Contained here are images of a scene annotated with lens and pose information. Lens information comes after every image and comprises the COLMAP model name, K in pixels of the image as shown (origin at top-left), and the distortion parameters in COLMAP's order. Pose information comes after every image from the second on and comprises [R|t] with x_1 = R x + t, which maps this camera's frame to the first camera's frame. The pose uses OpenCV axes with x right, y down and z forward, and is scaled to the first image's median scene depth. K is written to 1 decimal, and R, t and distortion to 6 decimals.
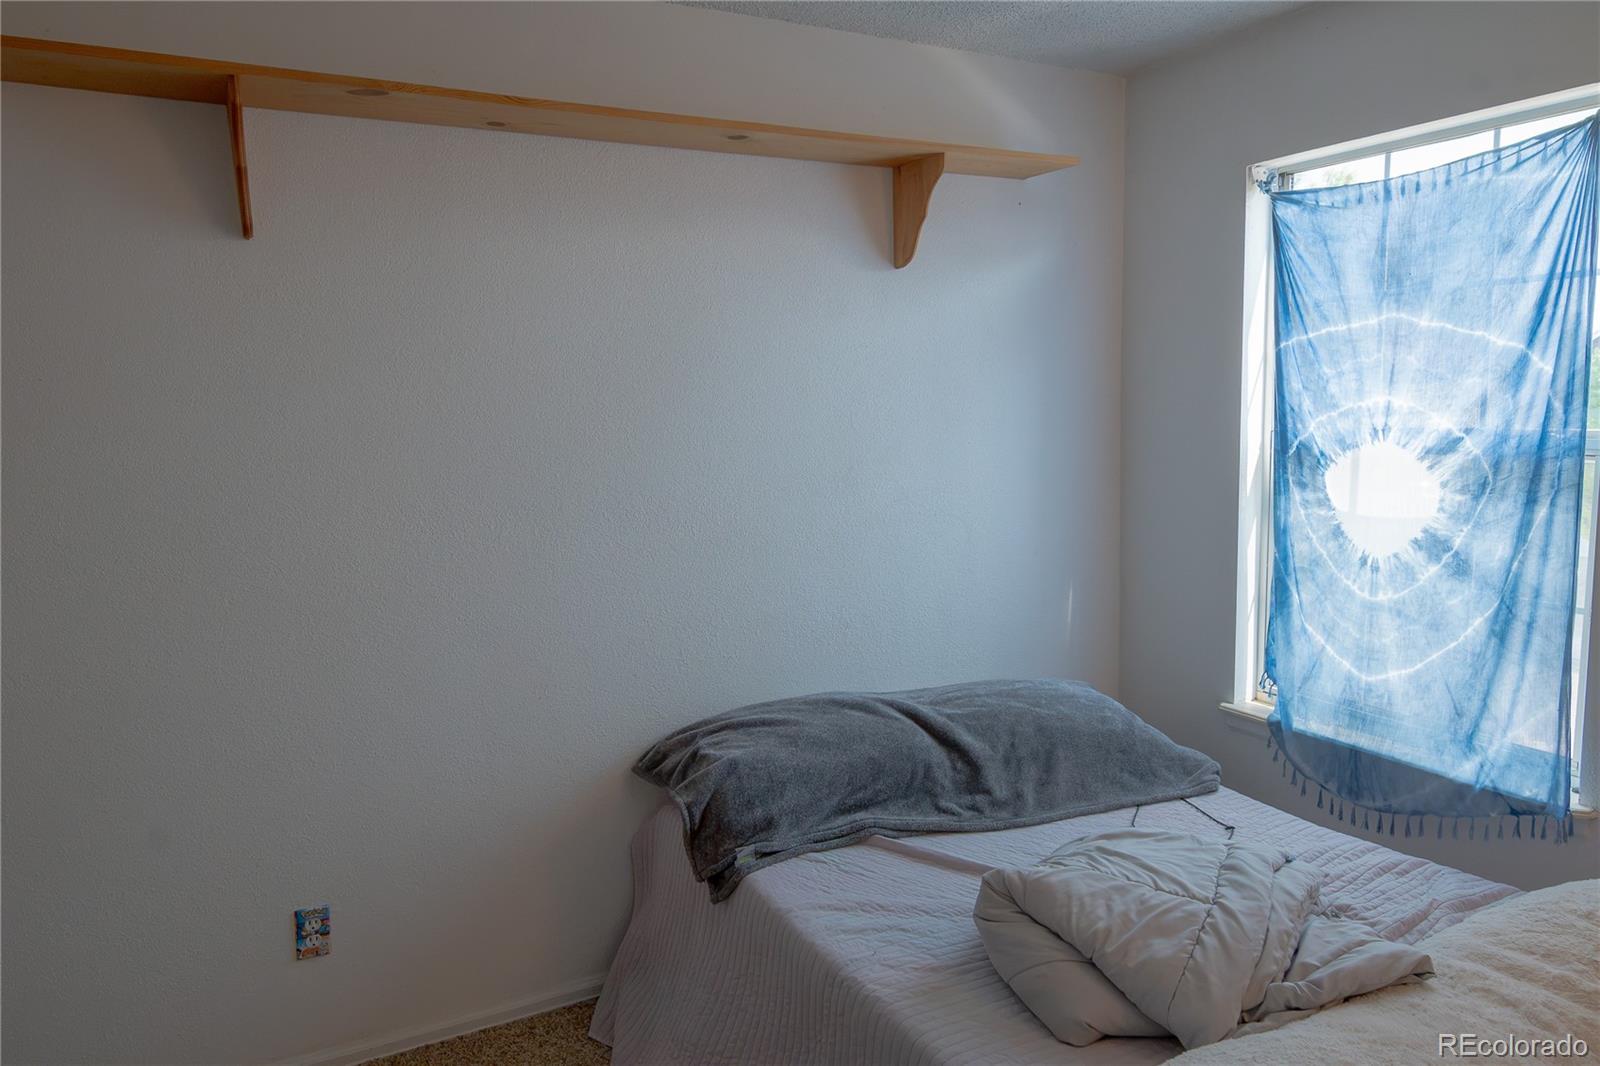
lens RADIAL K [[1039.3, 0, 789.1], [0, 1039.3, 524.8], [0, 0, 1]] dist [-0.010913, -0.008181]
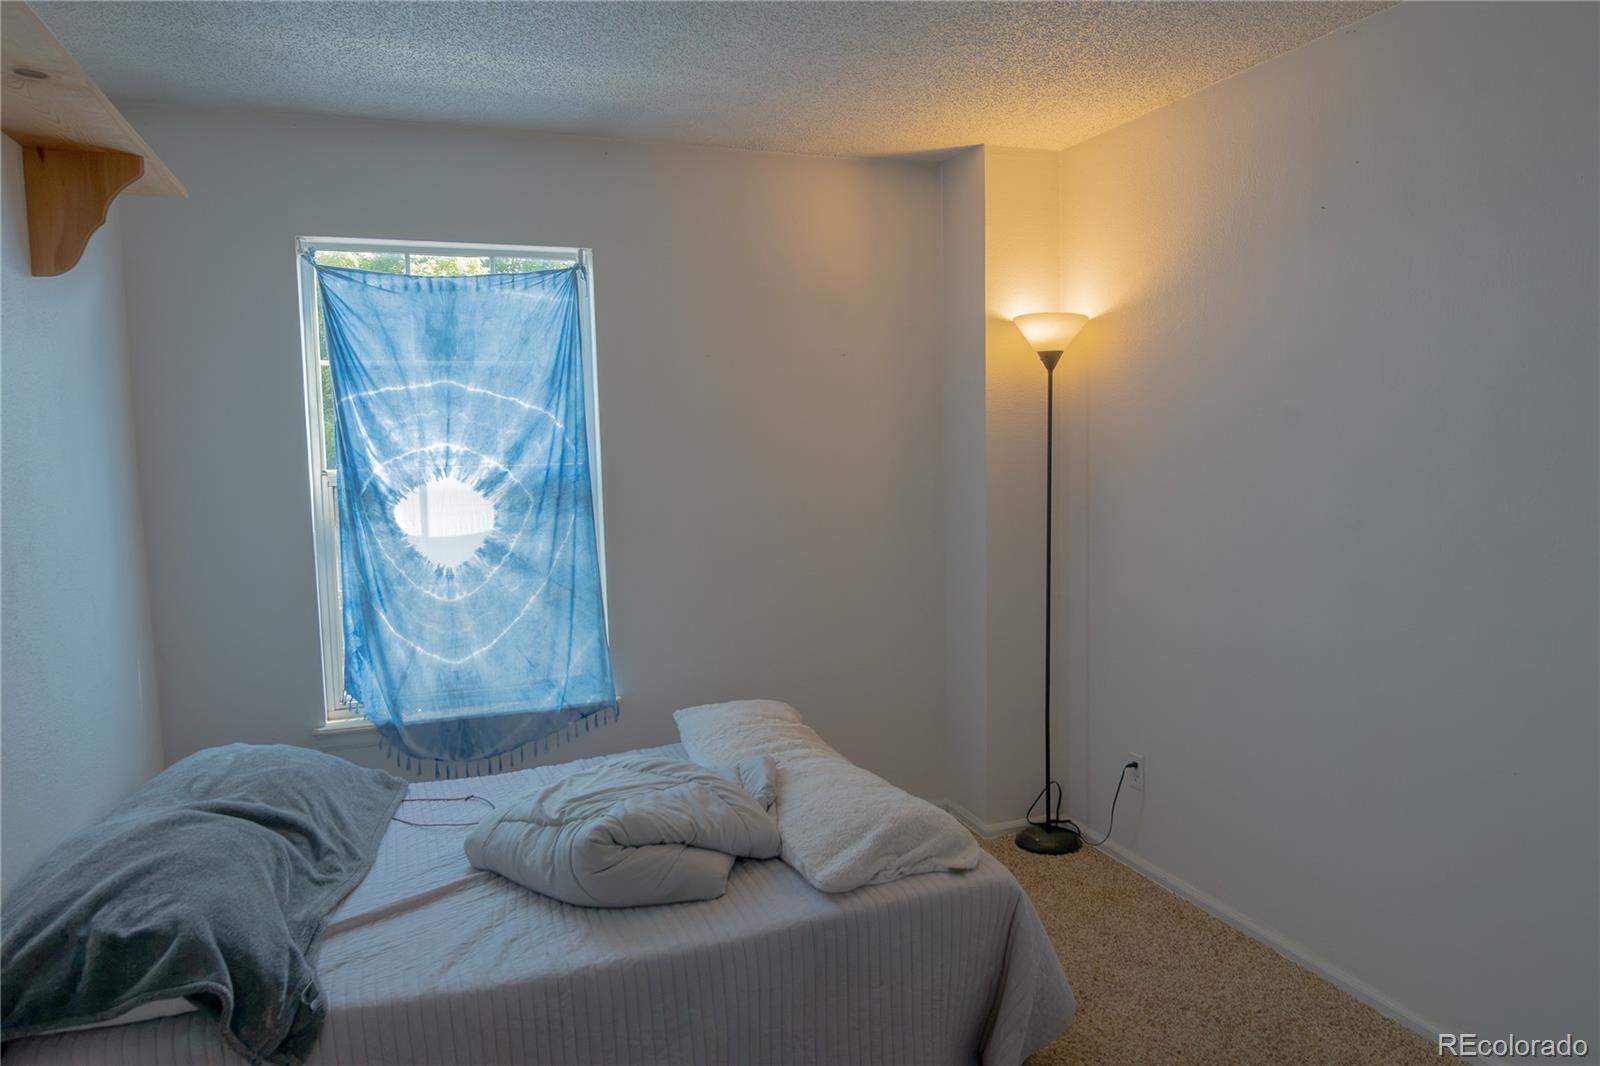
lens RADIAL K [[1039.3, 0, 789.1], [0, 1039.3, 524.8], [0, 0, 1]] dist [-0.010913, -0.008181]
pose [[0.133512, -0.067386, 0.988754, -0.658925], [0.131352, 0.990087, 0.049740, -0.030808], [-0.982304, 0.123234, 0.141040, 0.403802]]
